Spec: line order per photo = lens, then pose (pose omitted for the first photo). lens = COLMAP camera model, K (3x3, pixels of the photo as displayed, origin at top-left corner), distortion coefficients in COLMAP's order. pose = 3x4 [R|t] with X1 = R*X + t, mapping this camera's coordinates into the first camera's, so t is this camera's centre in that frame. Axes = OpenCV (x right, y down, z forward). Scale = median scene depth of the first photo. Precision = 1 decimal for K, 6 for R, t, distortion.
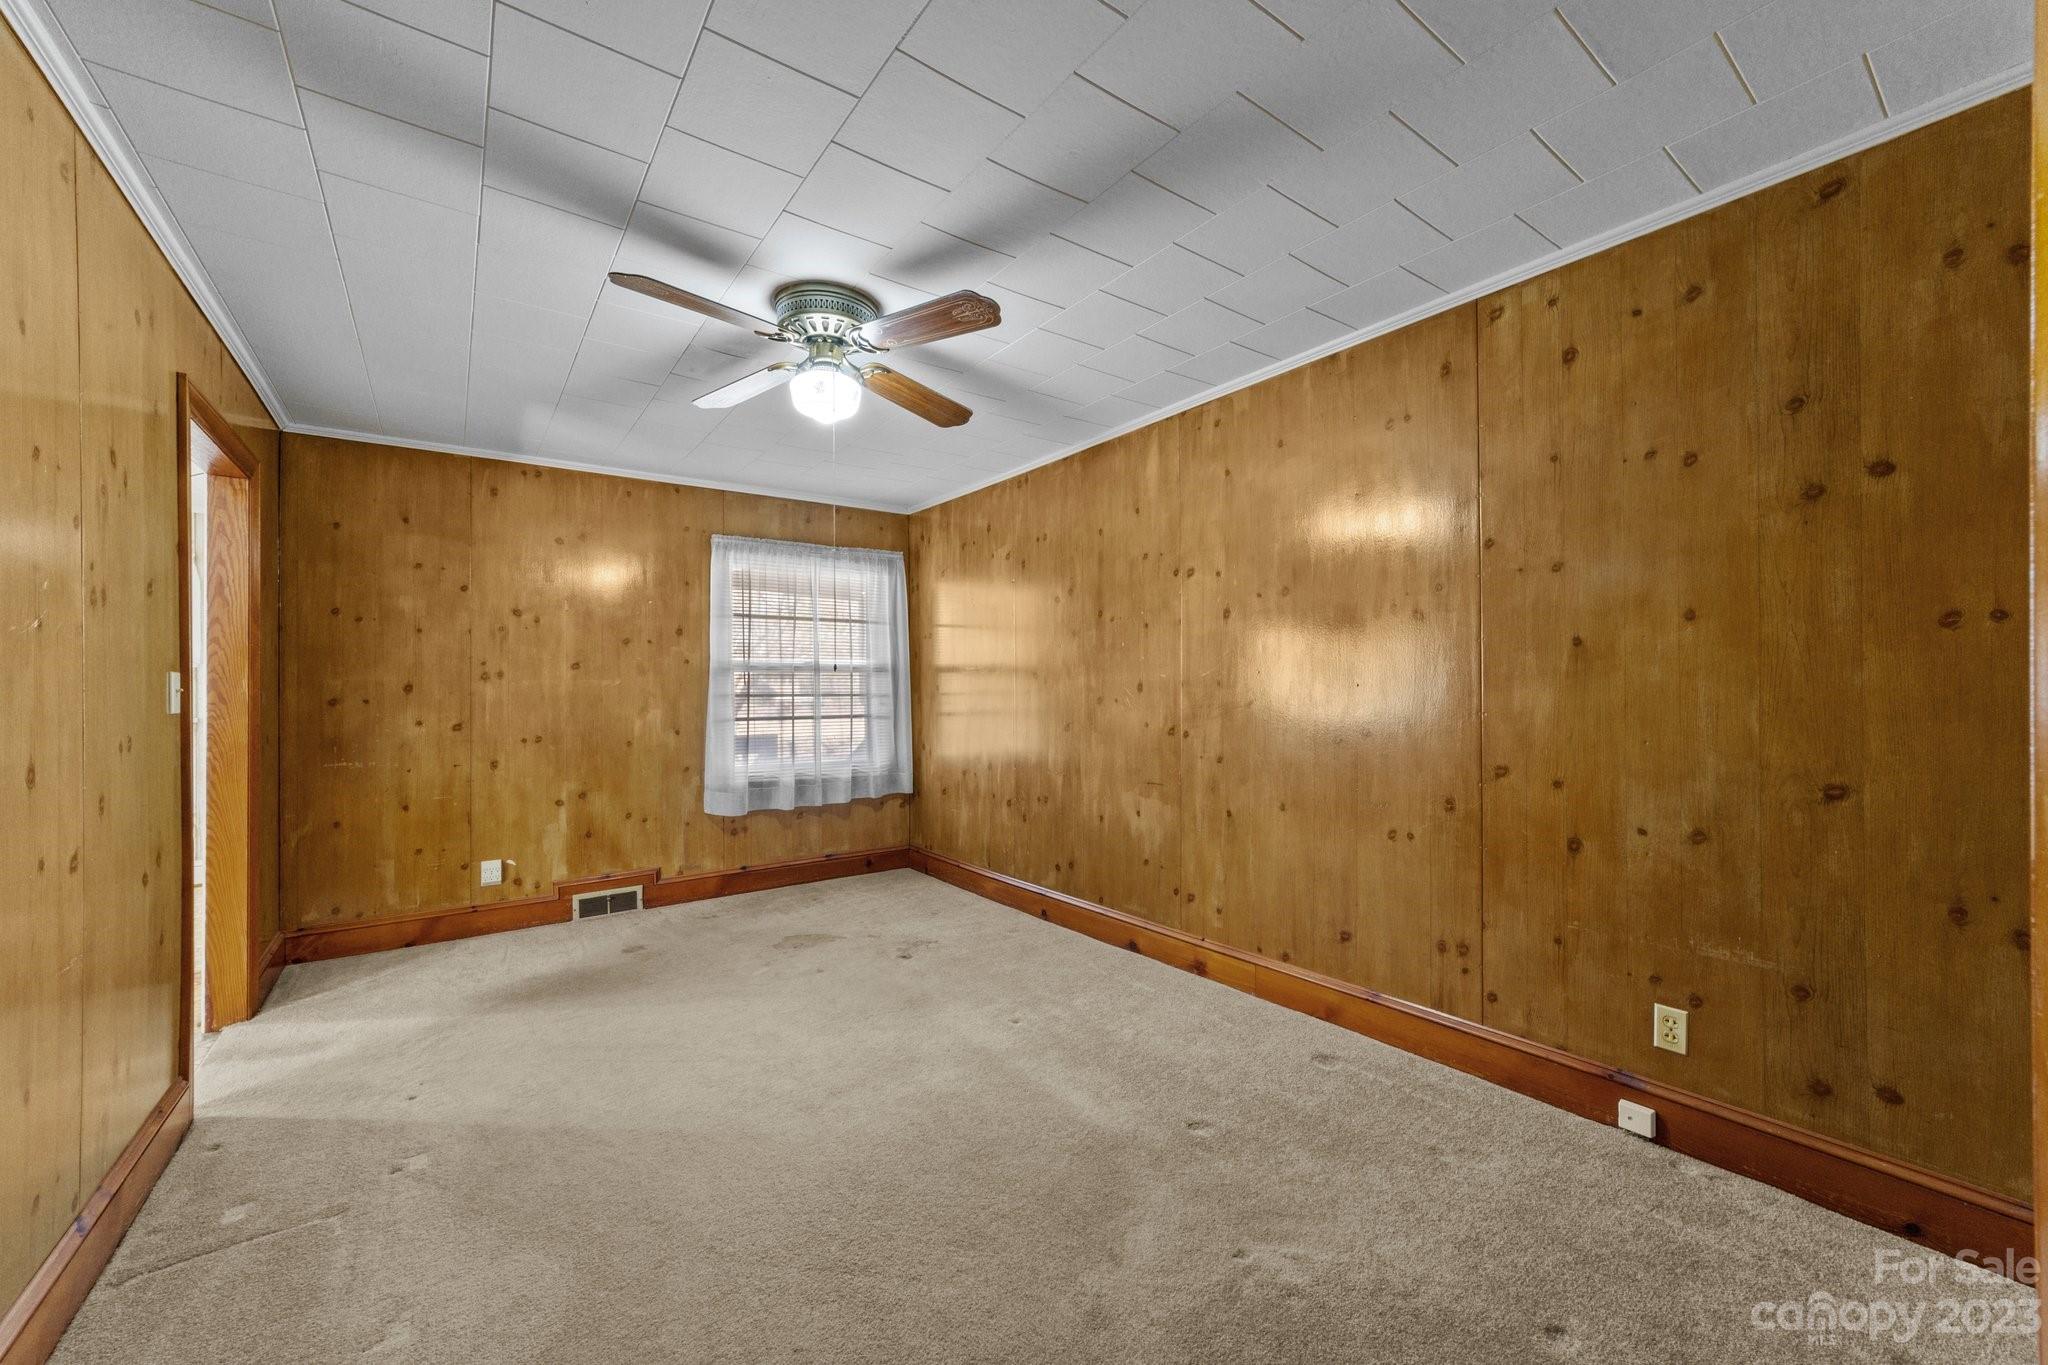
lens RADIAL K [[792.6, 0, 1024.0], [0, 792.6, 682.5], [0, 0, 1]] dist [-0.014447, 0.010226]
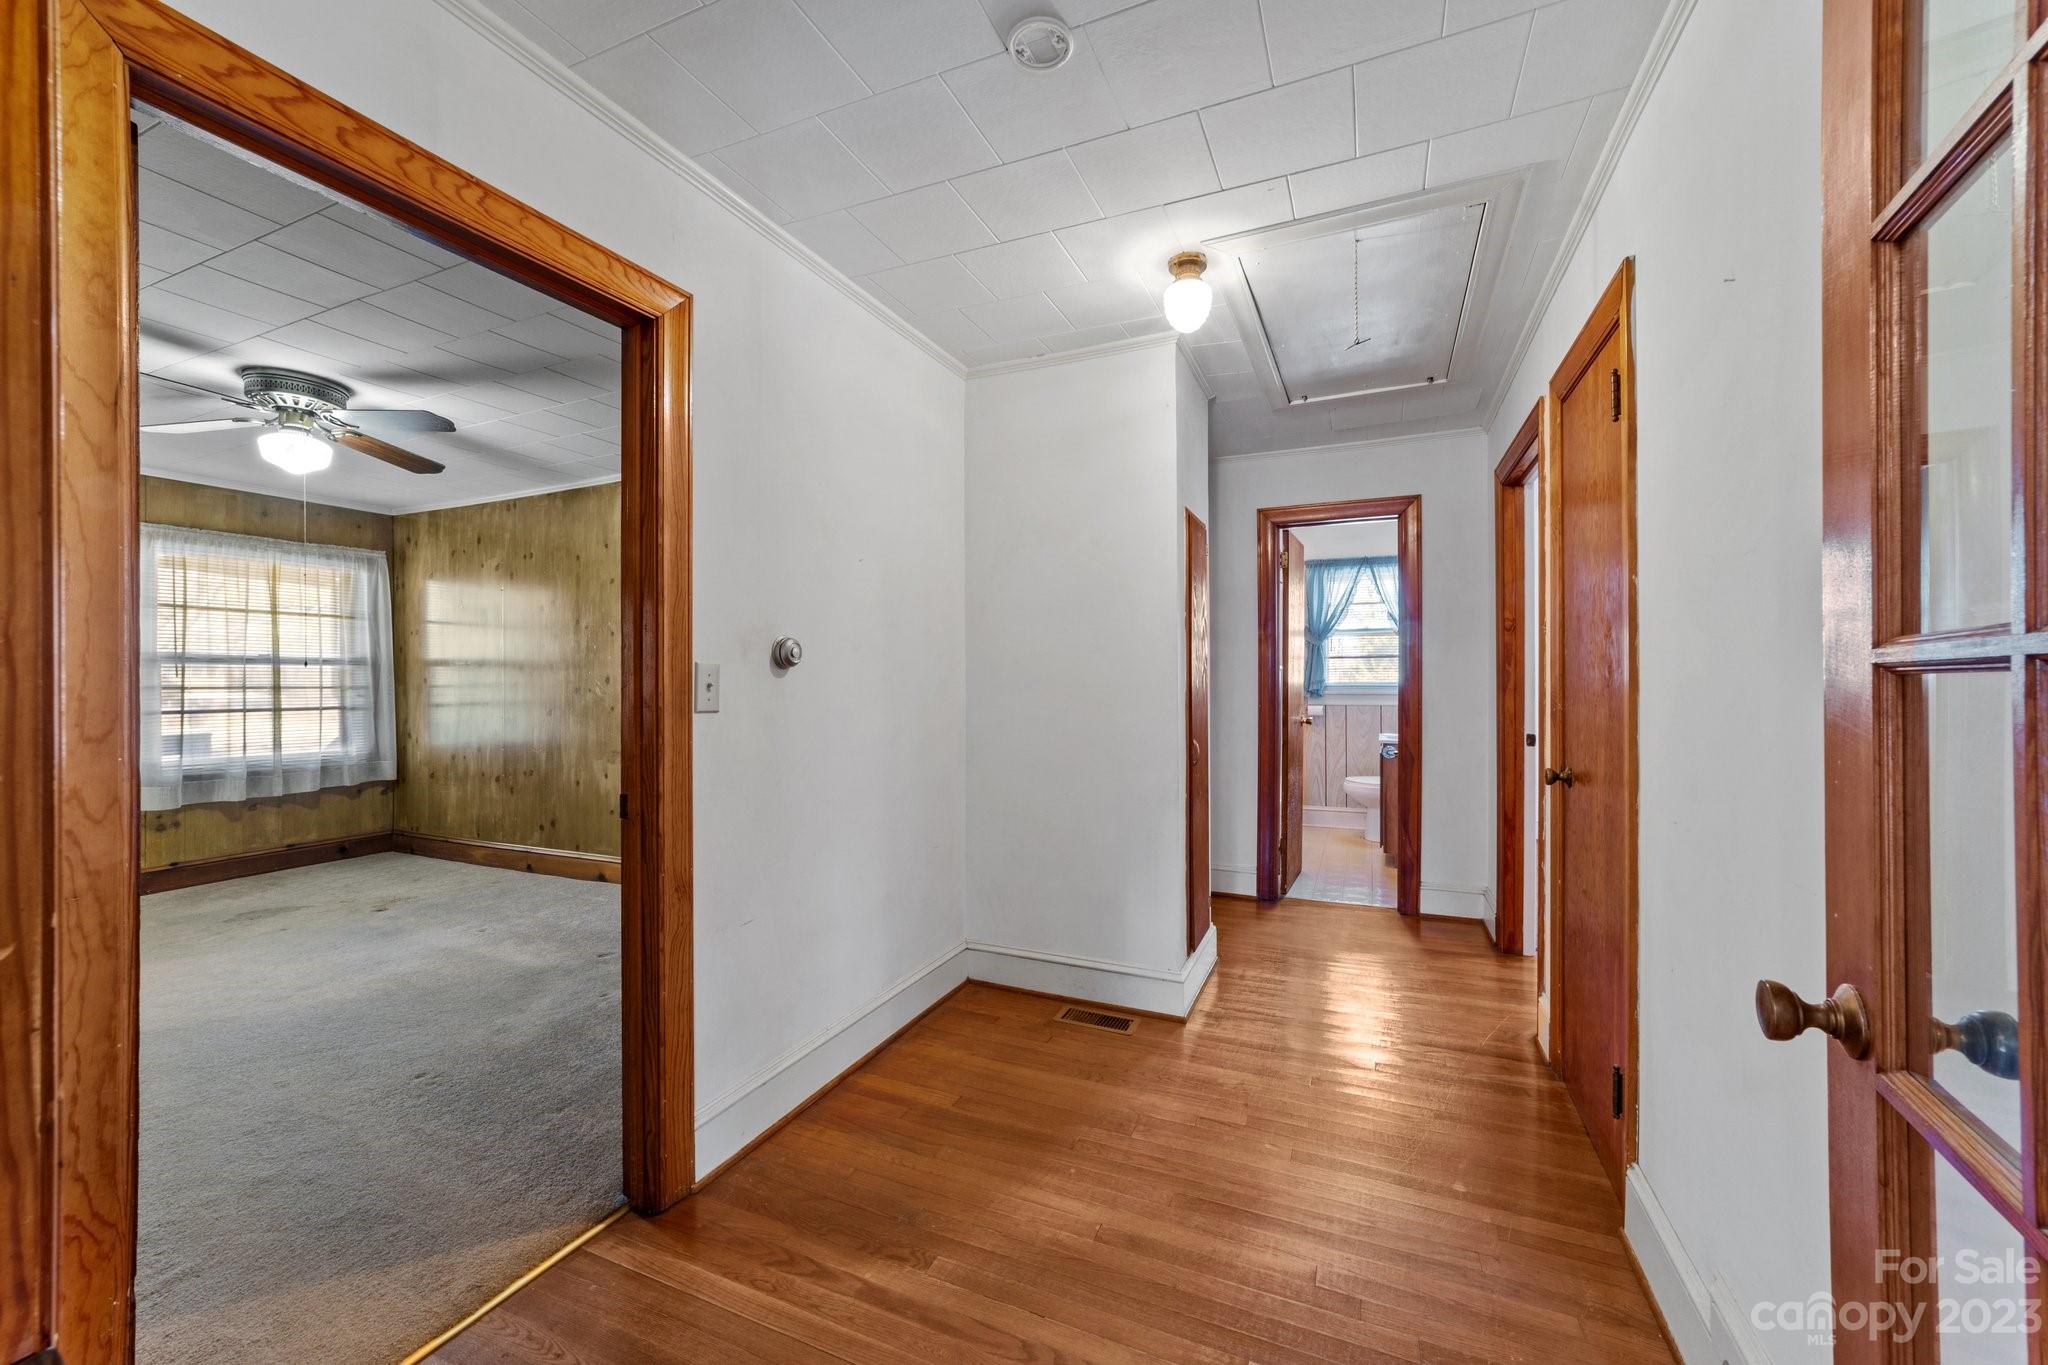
lens RADIAL K [[792.6, 0, 1024.0], [0, 792.6, 682.5], [0, 0, 1]] dist [-0.014447, 0.010226]
pose [[0.870457, 0.003306, 0.492233, 0.078721], [-0.006011, 0.999974, 0.003914, 0.000488], [-0.492208, -0.006365, 0.870454, -0.369088]]
